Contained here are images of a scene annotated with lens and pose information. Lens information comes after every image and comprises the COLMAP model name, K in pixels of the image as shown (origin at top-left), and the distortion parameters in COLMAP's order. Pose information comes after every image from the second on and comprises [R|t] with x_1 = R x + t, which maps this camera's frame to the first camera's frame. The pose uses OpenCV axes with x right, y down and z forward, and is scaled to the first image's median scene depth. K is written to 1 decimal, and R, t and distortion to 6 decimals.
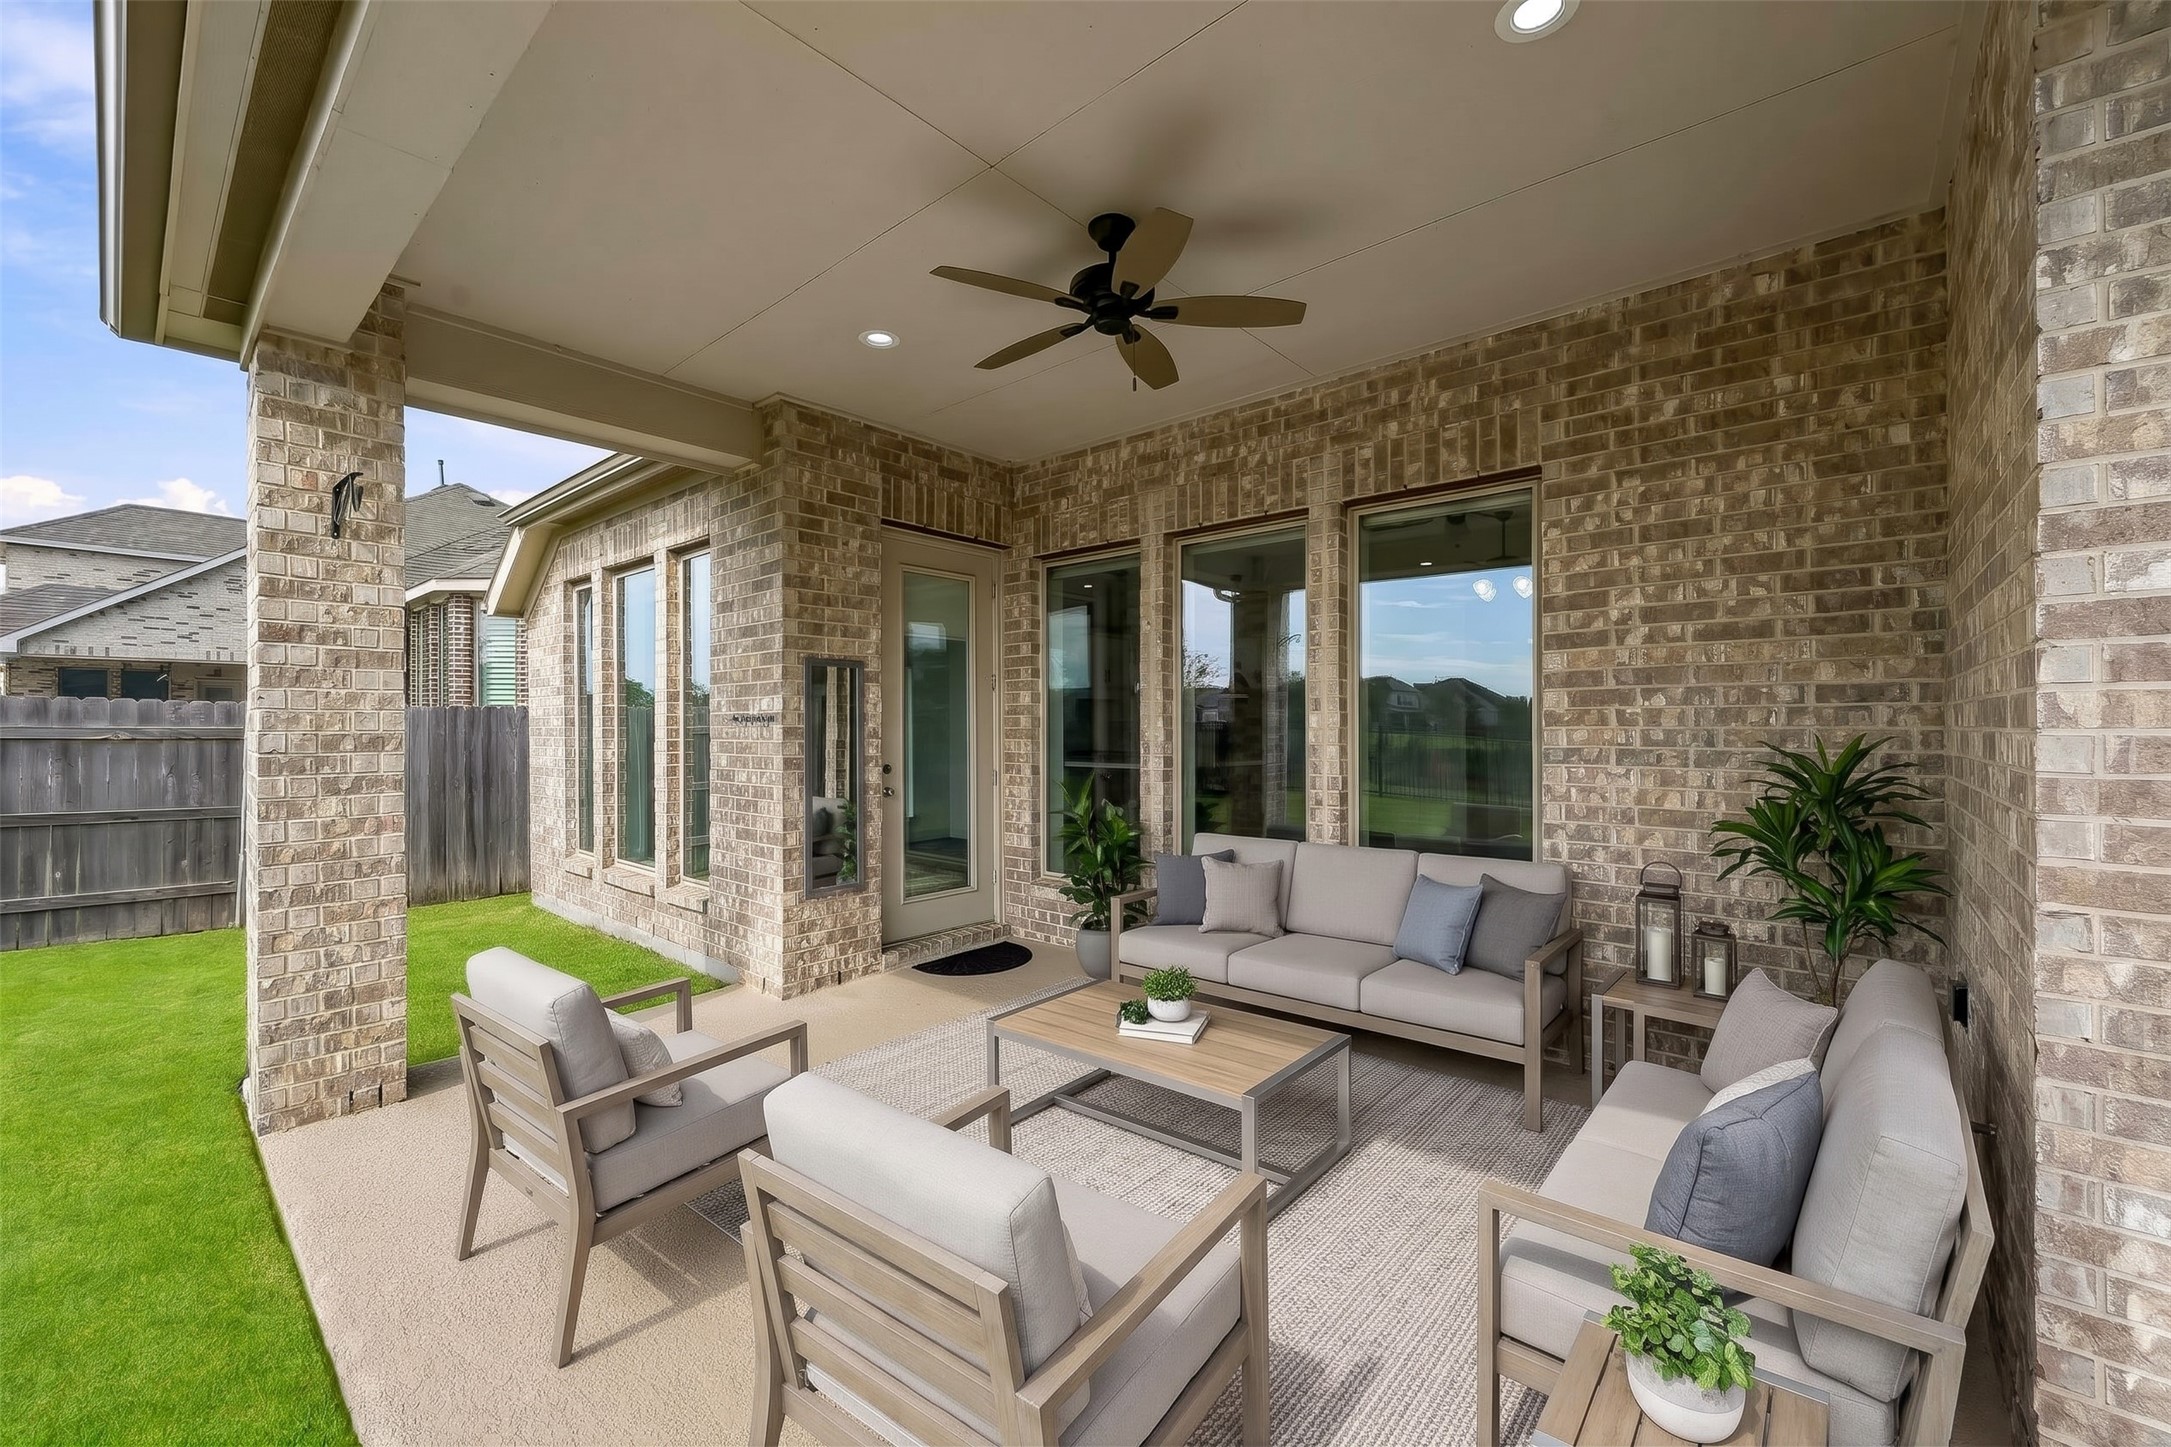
lens RADIAL K [[847.8, 0, 1088.1], [0, 847.8, 722.2], [0, 0, 1]] dist [0.003191, 0.000029]
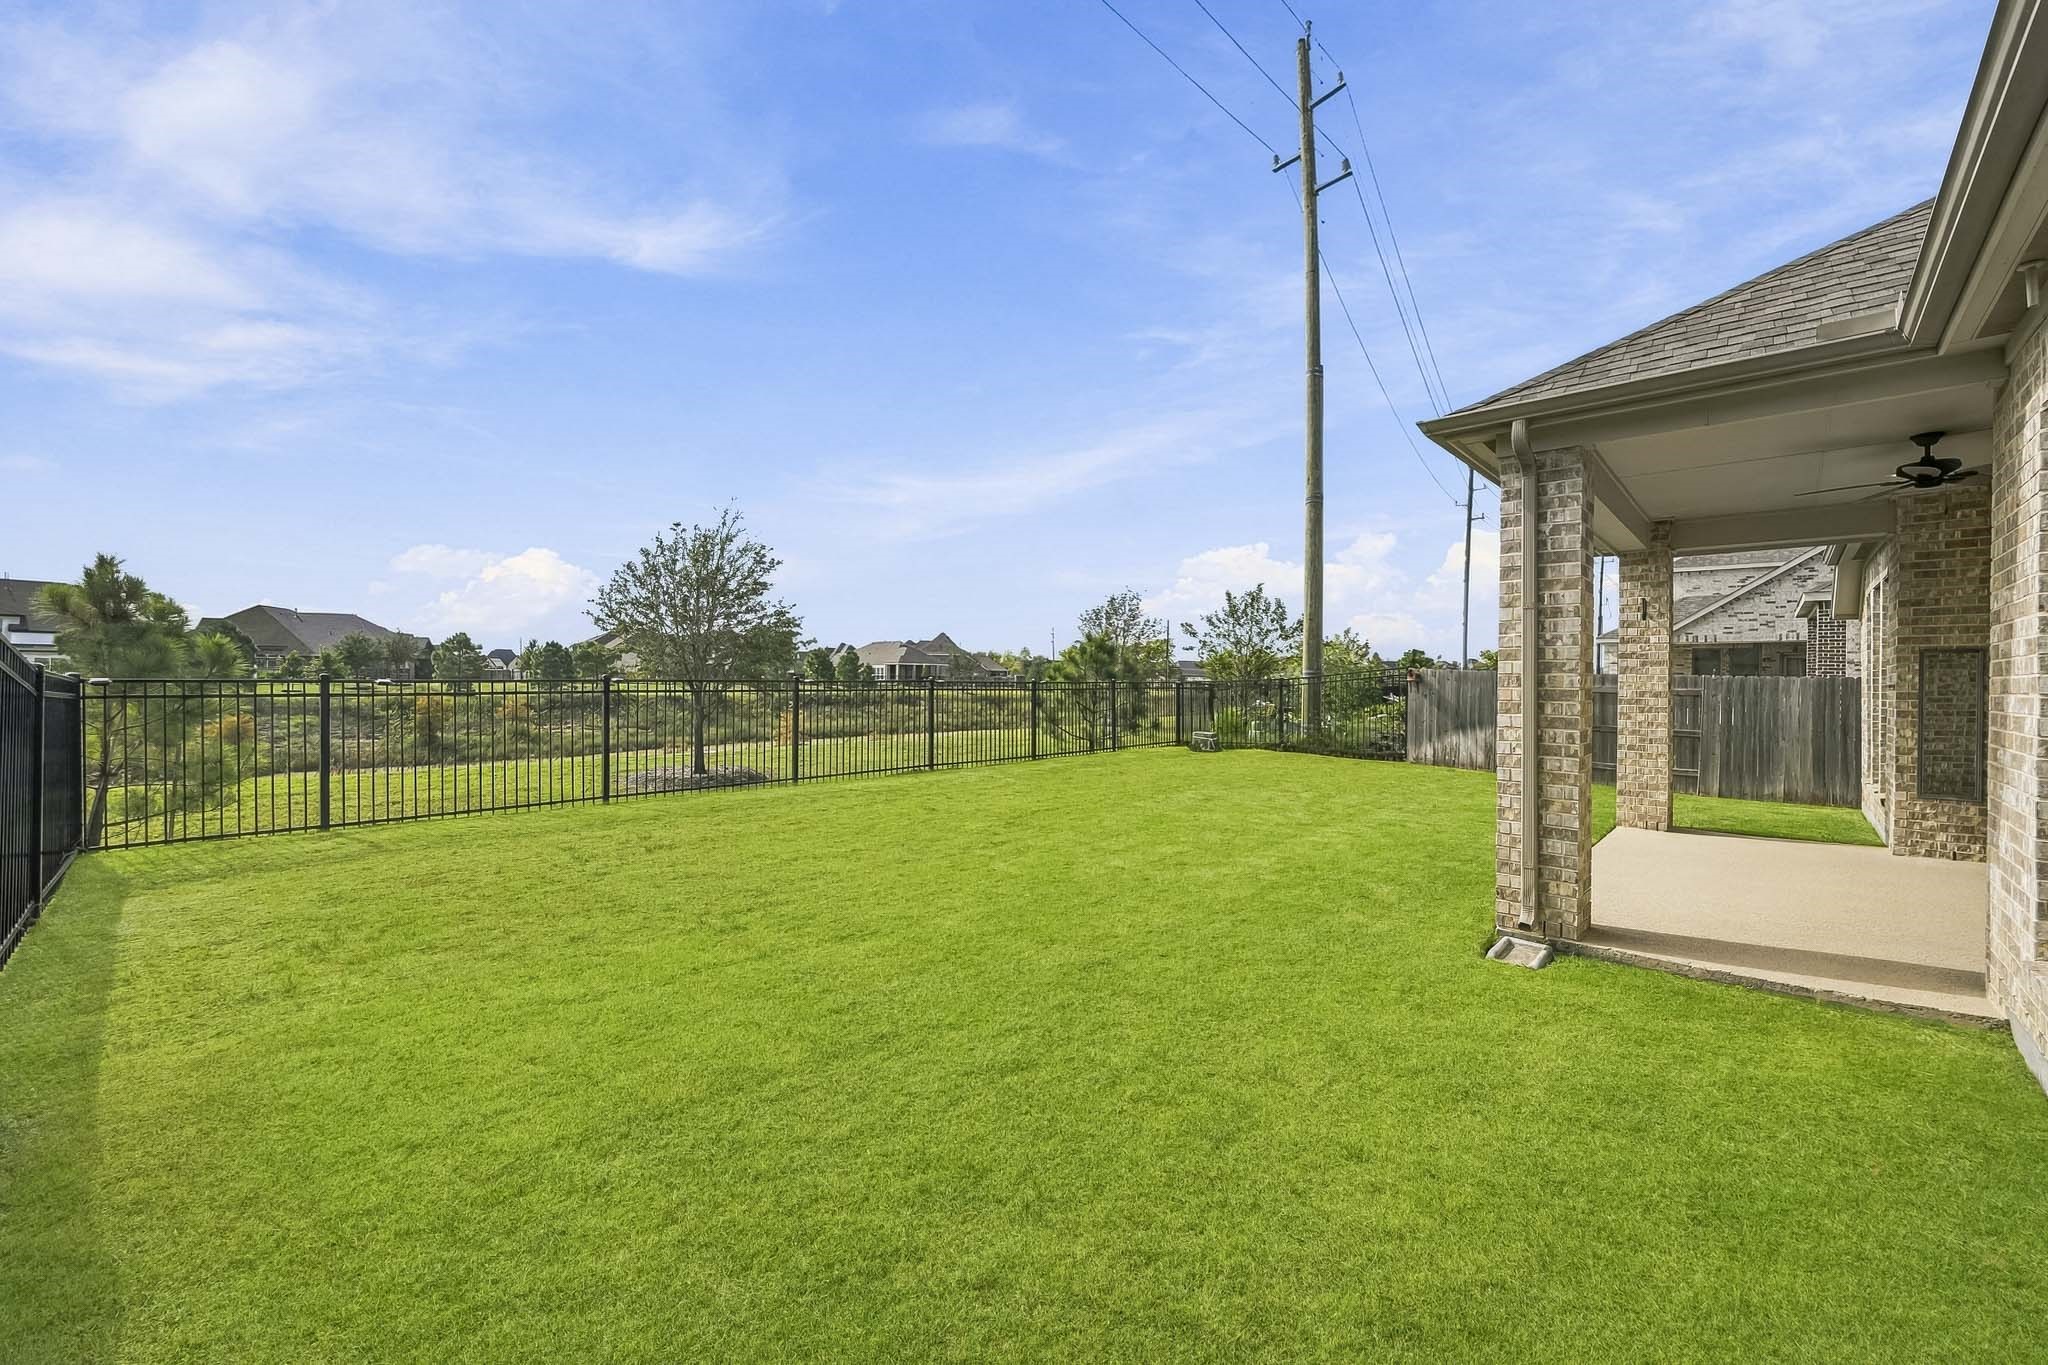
lens RADIAL K [[799.7, 0, 1026.1], [0, 799.7, 682.4], [0, 0, 1]] dist [0.003191, 0.000029]
pose [[-0.034051, 0.001168, -0.999419, 1.269587], [-0.008633, 0.999962, 0.001463, 0.000063], [0.999383, 0.008677, -0.034040, -0.653671]]
